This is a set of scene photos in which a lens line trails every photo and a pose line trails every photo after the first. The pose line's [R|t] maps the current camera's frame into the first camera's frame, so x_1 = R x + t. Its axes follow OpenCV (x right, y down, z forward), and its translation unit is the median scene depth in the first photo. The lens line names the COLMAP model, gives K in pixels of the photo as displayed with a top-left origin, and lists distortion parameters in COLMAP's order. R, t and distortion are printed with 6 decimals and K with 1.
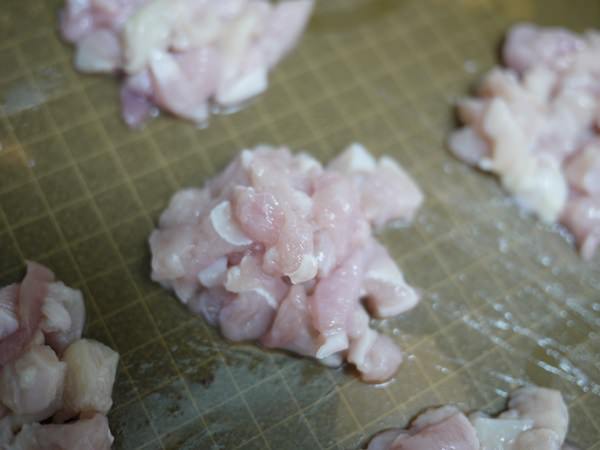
lens RADIAL K [[692.2, 0, 296.7], [0, 692.2, 222.2], [0, 0, 1]] dist [-0.036085, 0.000000]
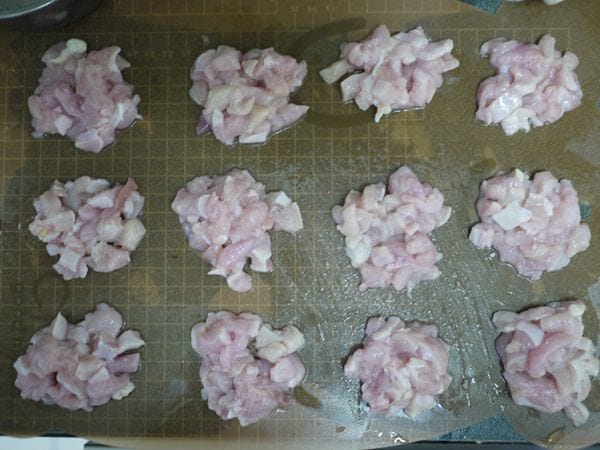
lens RADIAL K [[692.2, 0, 301.2], [0, 692.2, 227.2], [0, 0, 1]] dist [-0.036085, 0.000000]
pose [[0.863870, 0.473185, -0.172698, 0.604969], [-0.405363, 0.856582, 0.319294, -0.788473], [0.299015, -0.205824, 0.931787, -1.062492]]
